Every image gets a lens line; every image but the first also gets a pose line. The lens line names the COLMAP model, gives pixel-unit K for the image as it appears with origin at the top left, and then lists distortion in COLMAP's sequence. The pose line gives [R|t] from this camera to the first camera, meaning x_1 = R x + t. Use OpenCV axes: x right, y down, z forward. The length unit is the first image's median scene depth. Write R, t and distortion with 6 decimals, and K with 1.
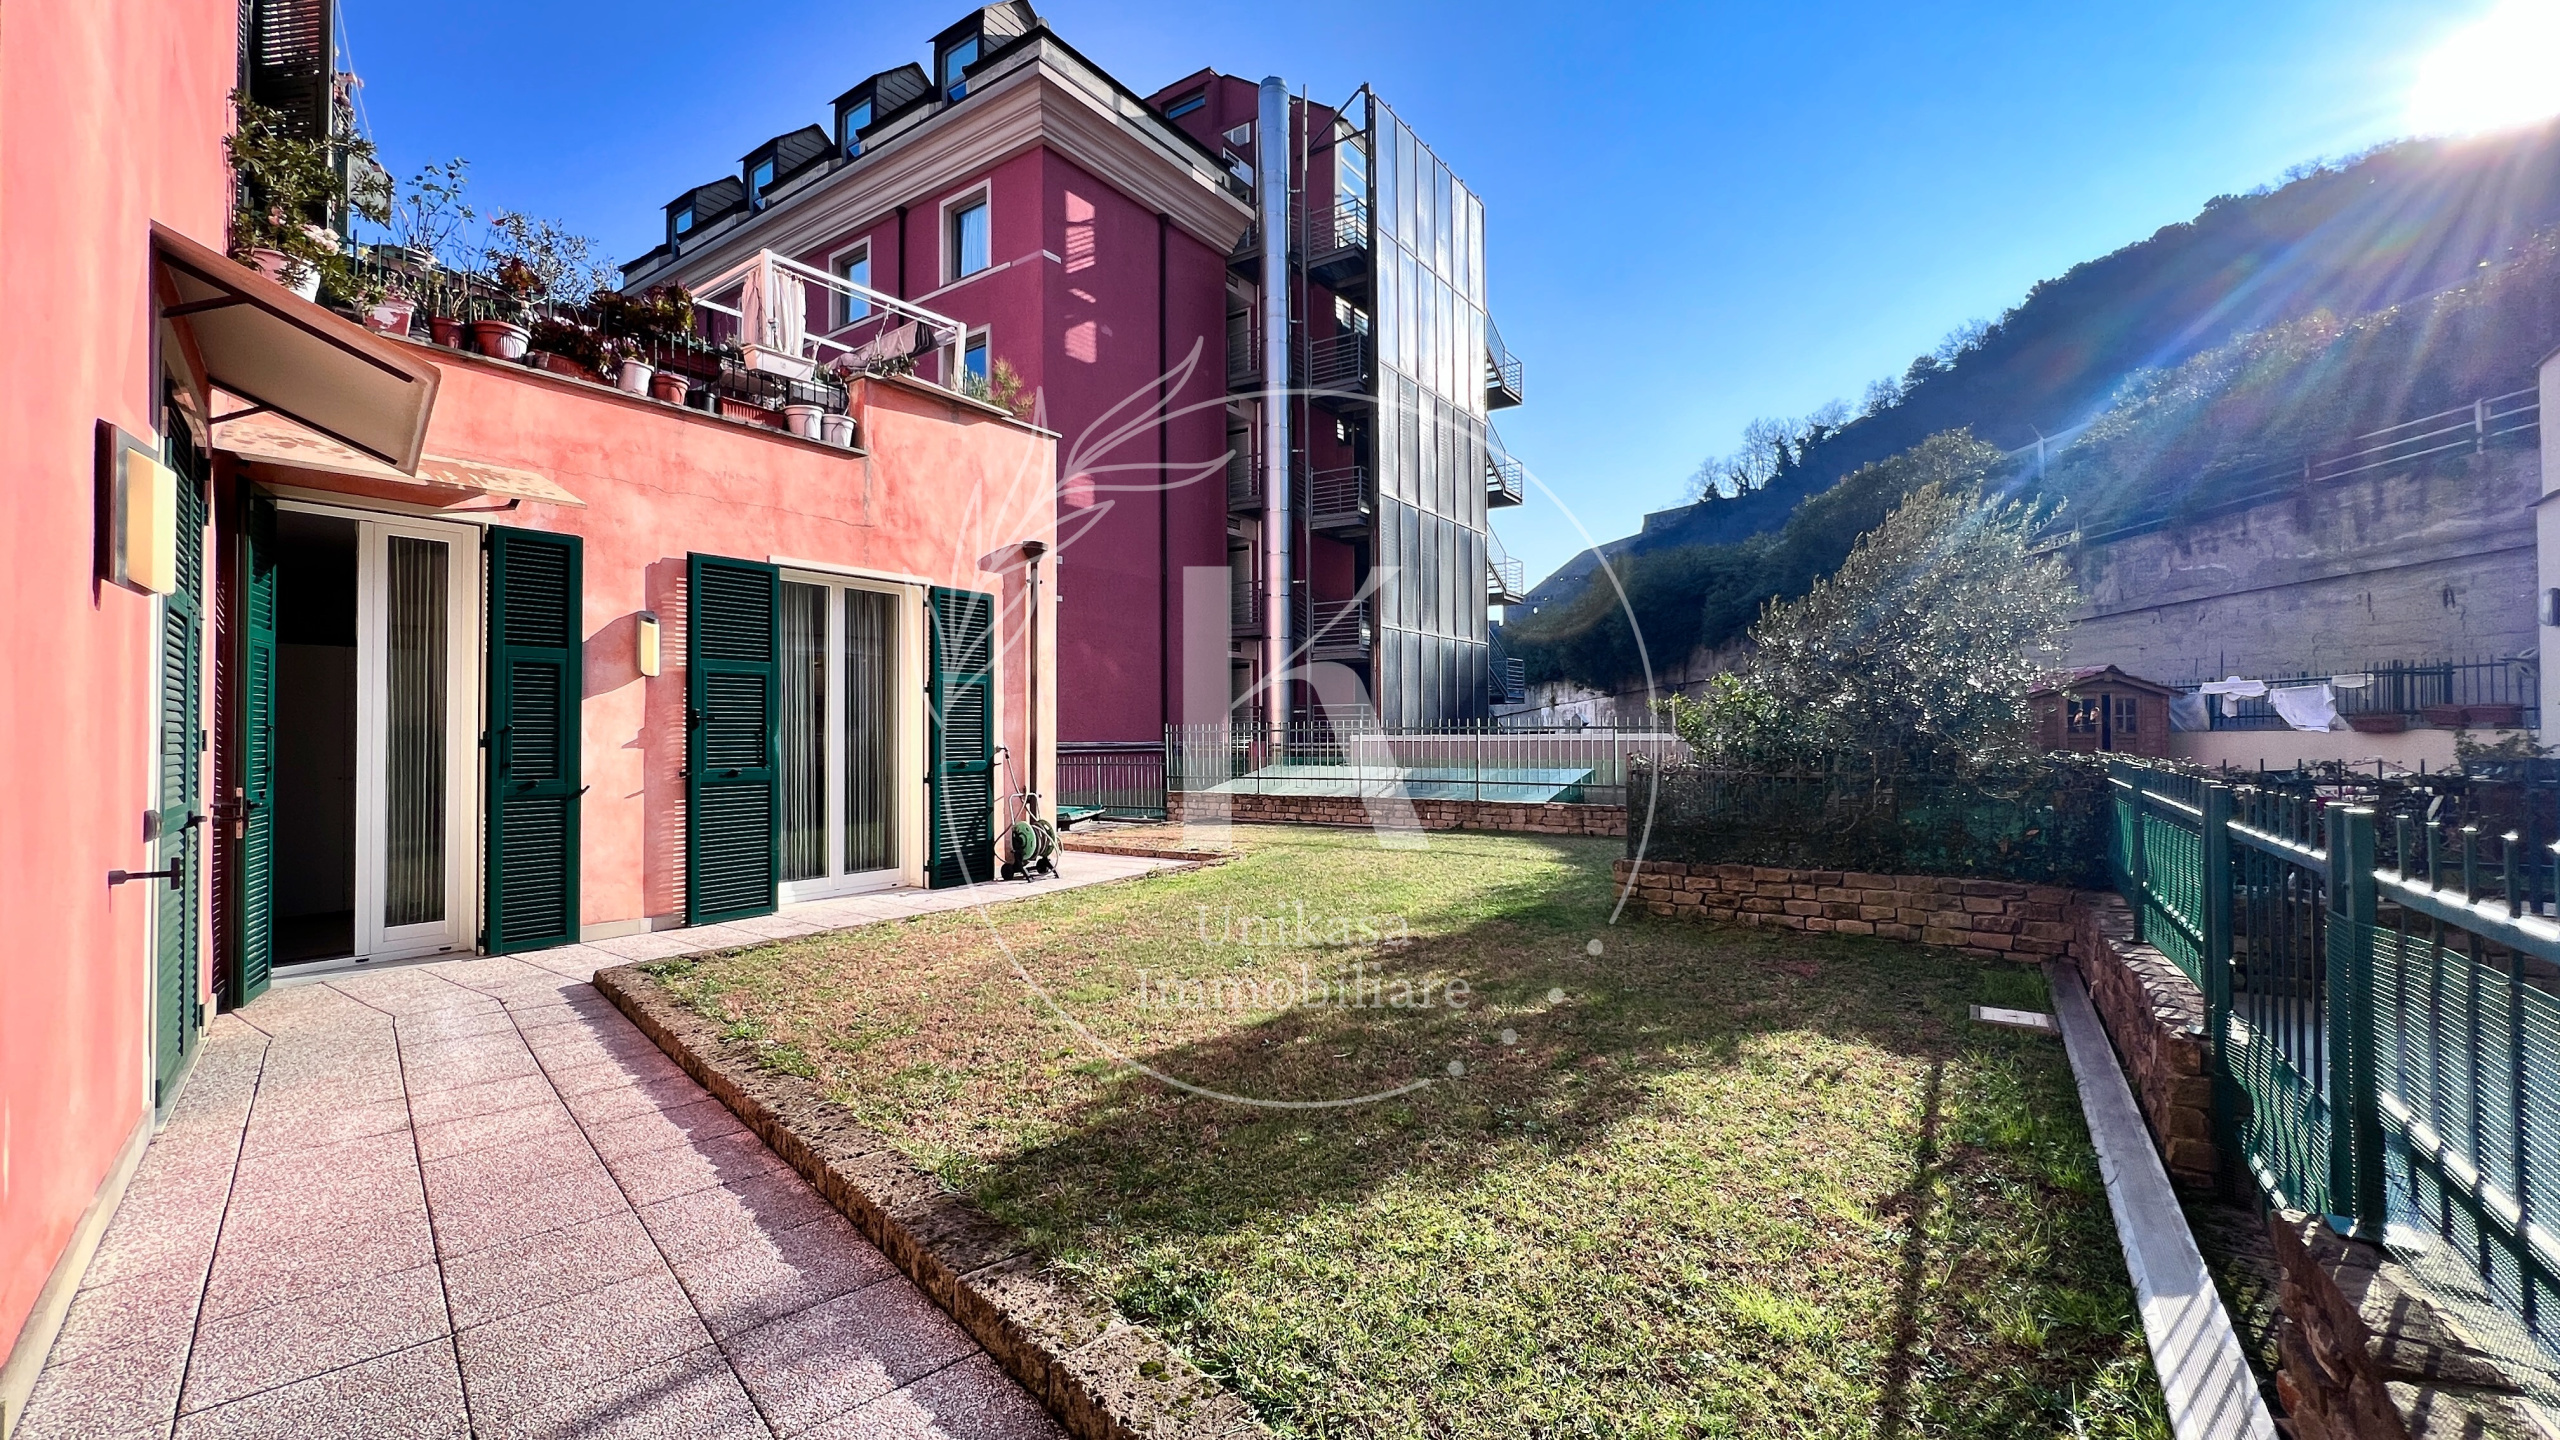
lens RADIAL K [[1016.1, 0, 1275.0], [0, 1016.1, 717.6], [0, 0, 1]] dist [-0.001398, 0.000221]
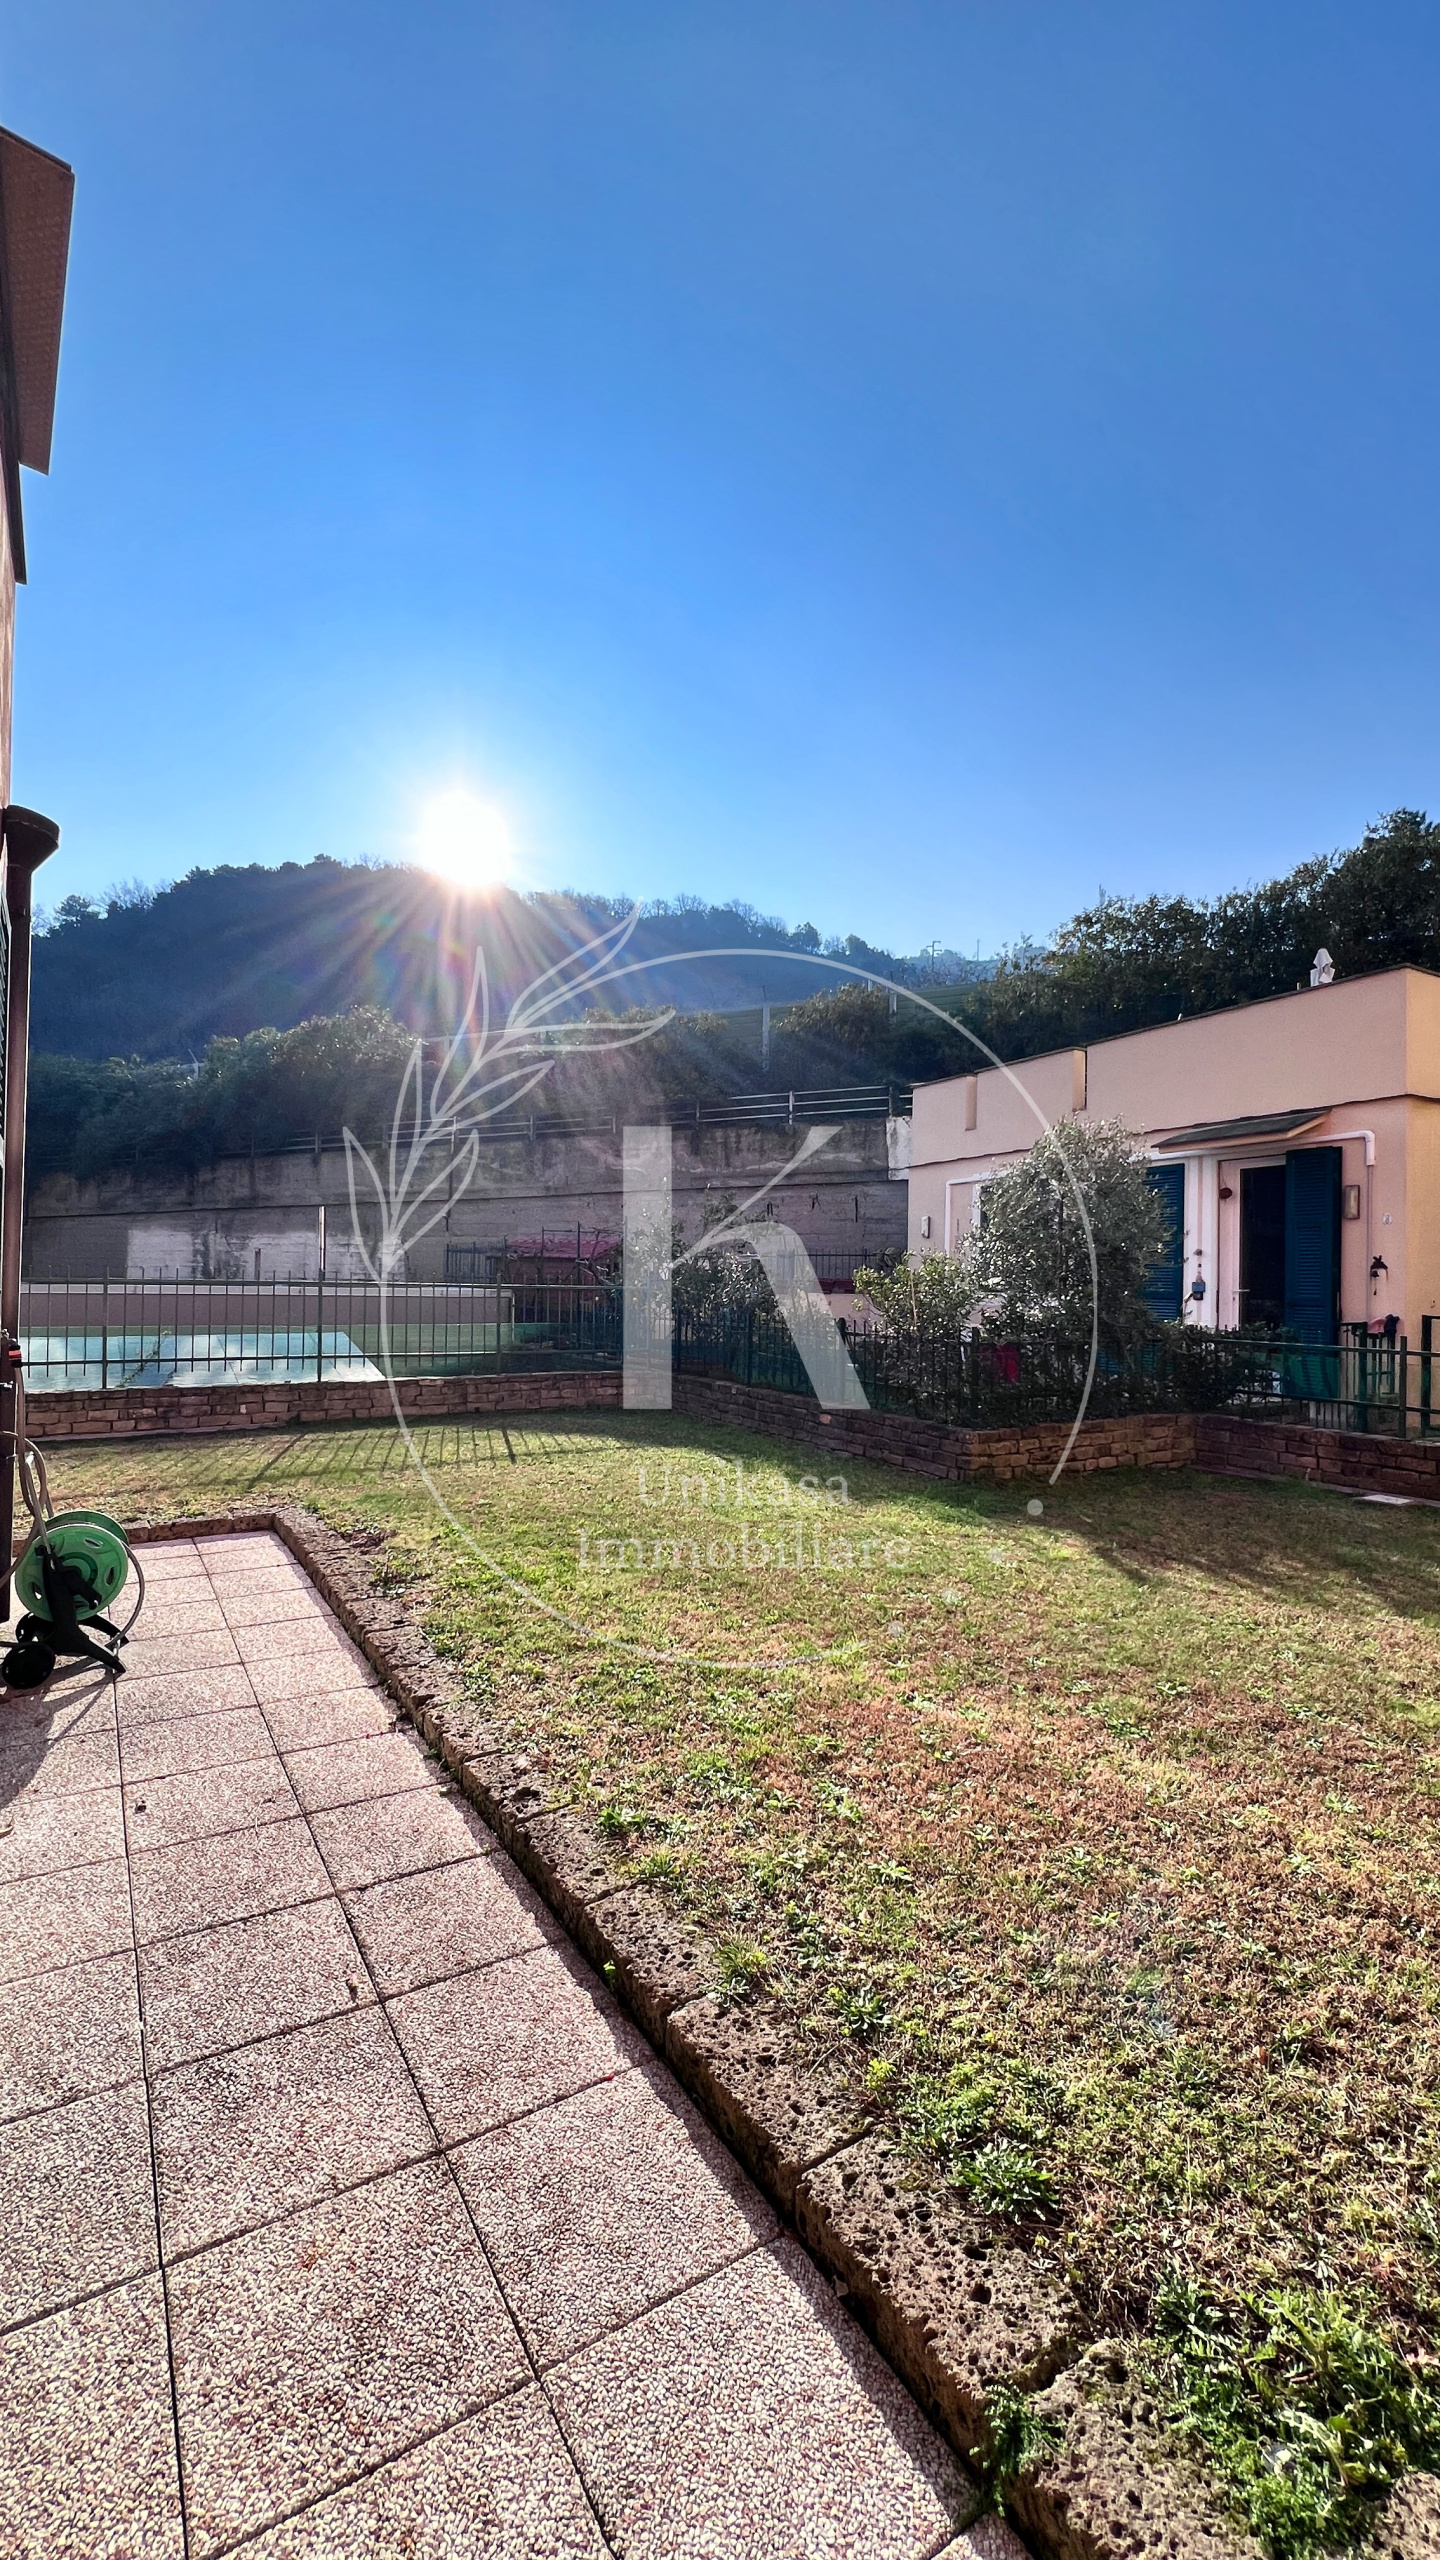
lens RADIAL K [[1022.2, 0, 718.9], [0, 1022.2, 1277.4], [0, 0, 1]] dist [-0.000894, 0.000345]
pose [[0.397428, 0.017138, 0.917473, -0.355704], [-0.032836, 0.999451, -0.004445, -0.000860], [-0.917046, -0.028360, 0.397773, 0.422802]]
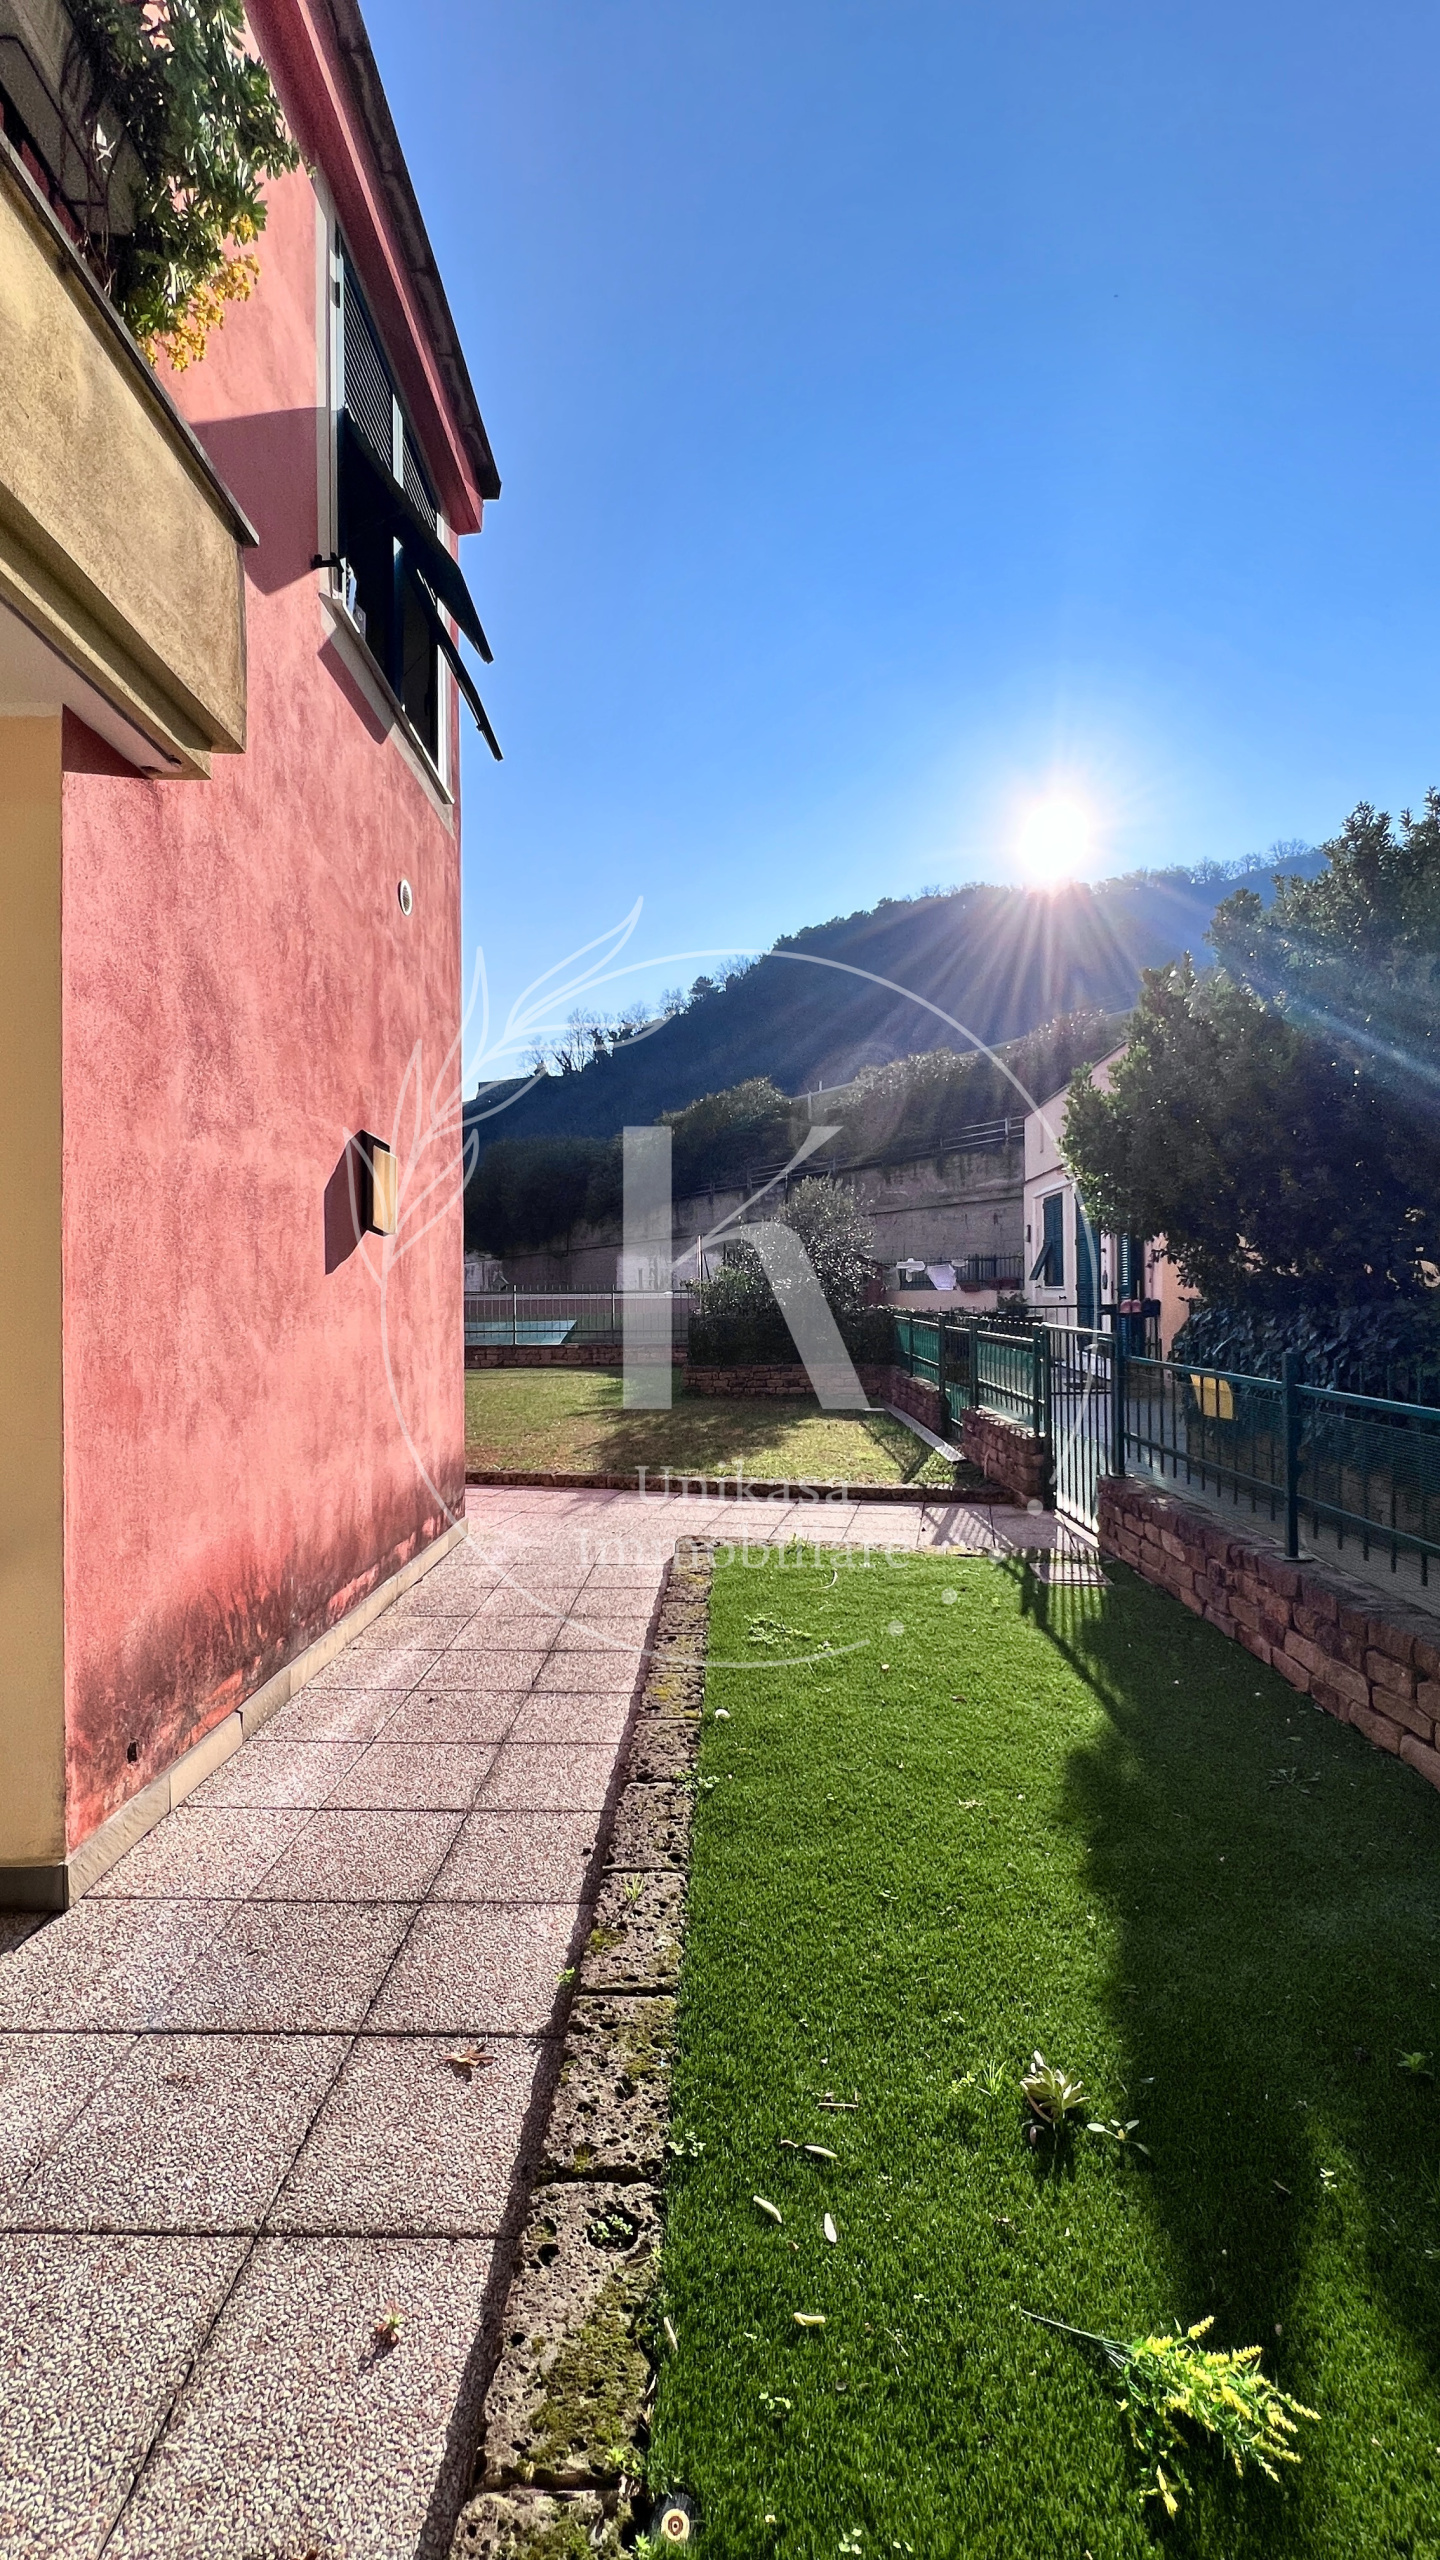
lens RADIAL K [[1016.1, 0, 715.0], [0, 1016.1, 1283.5], [0, 0, 1]] dist [-0.001398, 0.000221]
pose [[0.833105, -0.002355, 0.553110, -0.332382], [-0.002367, 0.999967, 0.007823, -0.012388], [-0.553110, -0.007826, 0.833071, -0.294287]]
